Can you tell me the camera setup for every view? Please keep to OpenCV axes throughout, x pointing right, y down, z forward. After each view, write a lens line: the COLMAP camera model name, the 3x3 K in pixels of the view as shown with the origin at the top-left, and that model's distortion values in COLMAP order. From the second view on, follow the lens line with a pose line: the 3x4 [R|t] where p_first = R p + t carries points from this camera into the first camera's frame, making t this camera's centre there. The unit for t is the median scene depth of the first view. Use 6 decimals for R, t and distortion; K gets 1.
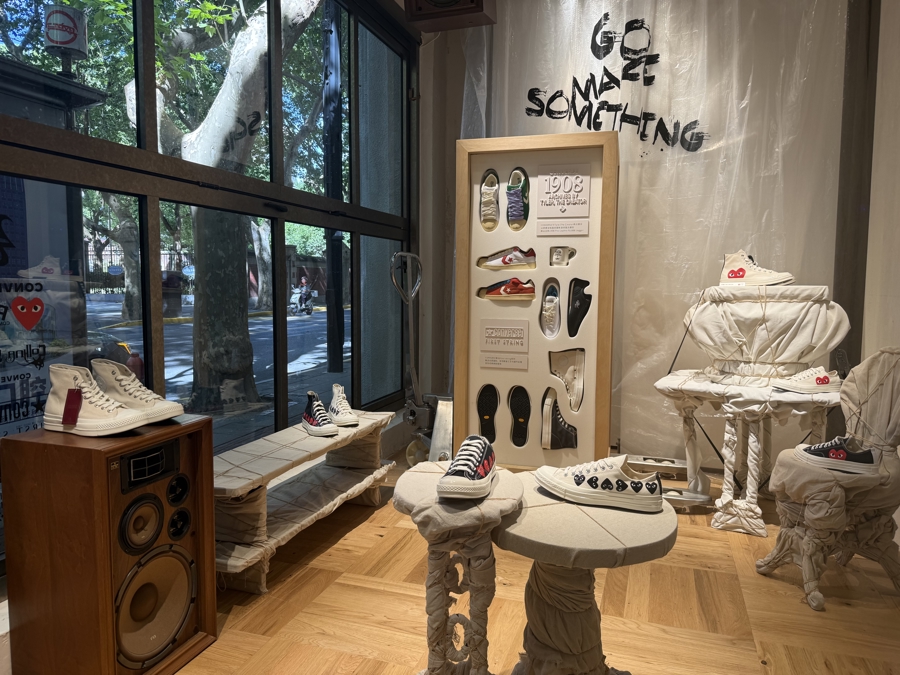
lens RADIAL K [[647.1, 0, 453.7], [0, 647.1, 331.6], [0, 0, 1]] dist [0.046915, -0.038263]
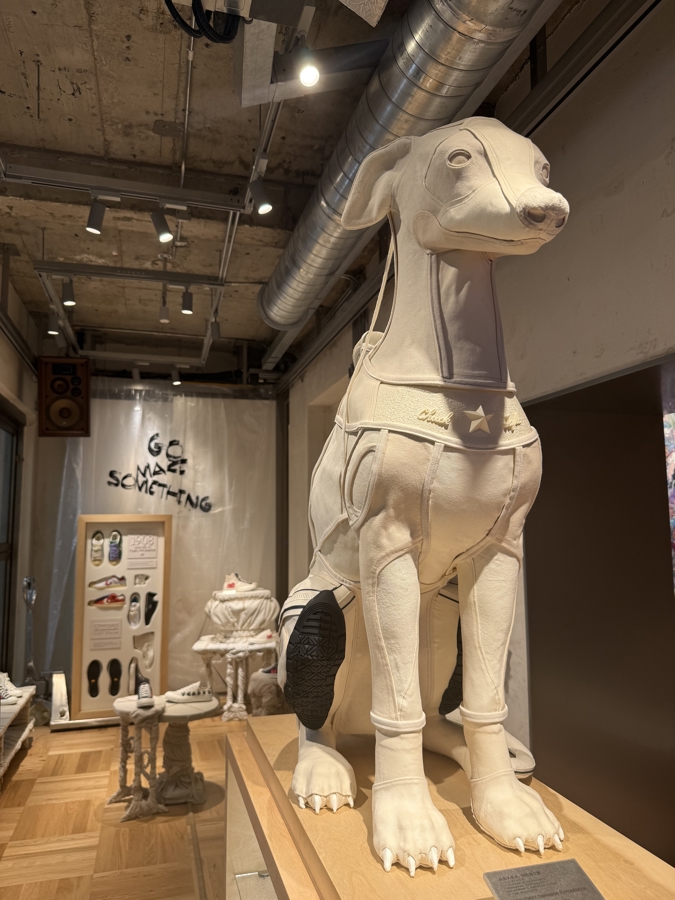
lens RADIAL K [[647.1, 0, 345.6], [0, 647.1, 450.7], [0, 0, 1]] dist [0.046915, -0.038263]
pose [[0.825070, 0.051246, 0.562702, -0.394460], [0.057753, 0.983014, -0.174205, -0.119799], [-0.562072, 0.176229, 0.808096, -0.830580]]
